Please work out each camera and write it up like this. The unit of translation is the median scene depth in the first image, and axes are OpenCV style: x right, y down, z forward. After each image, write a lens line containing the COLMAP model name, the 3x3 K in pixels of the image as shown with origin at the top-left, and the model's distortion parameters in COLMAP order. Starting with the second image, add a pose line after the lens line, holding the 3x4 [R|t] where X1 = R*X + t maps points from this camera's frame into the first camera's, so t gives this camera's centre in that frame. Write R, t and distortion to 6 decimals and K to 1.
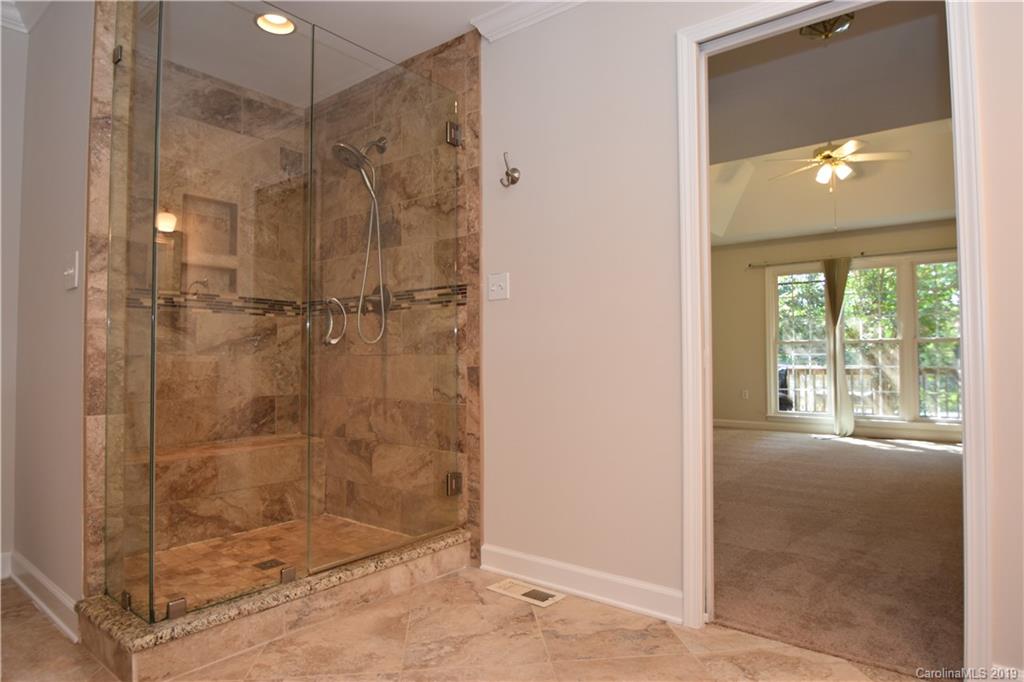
lens RADIAL K [[590.4, 0, 524.7], [0, 590.4, 347.2], [0, 0, 1]] dist [-0.028563, 0.000026]
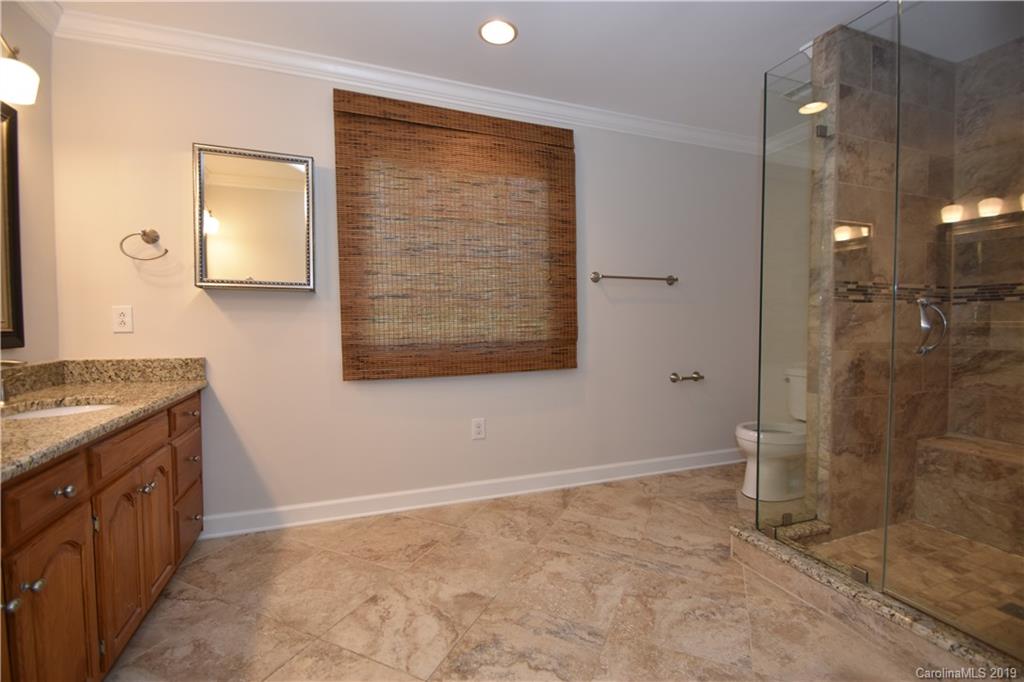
lens RADIAL K [[446.8, 0, 515.2], [0, 446.8, 341.0], [0, 0, 1]] dist [0.012839, -0.017232]
pose [[-0.511866, 0.036974, -0.858269, 0.380274], [0.013435, 0.999296, 0.035037, -0.038939], [0.858960, 0.006403, -0.512002, 0.591171]]
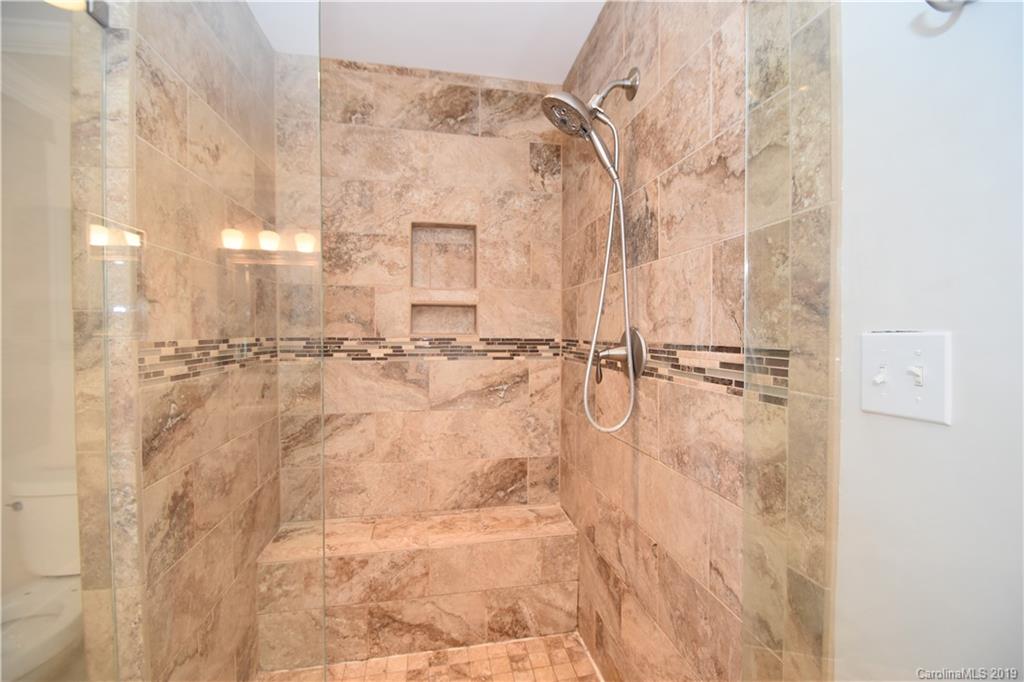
lens RADIAL K [[453.6, 0, 515.1], [0, 453.6, 340.5], [0, 0, 1]] dist [0.010680, -0.016784]
pose [[0.757014, 0.014521, -0.653238, -0.036792], [0.006733, 0.999527, 0.030022, -0.109259], [0.653364, -0.027125, 0.756558, 0.590728]]
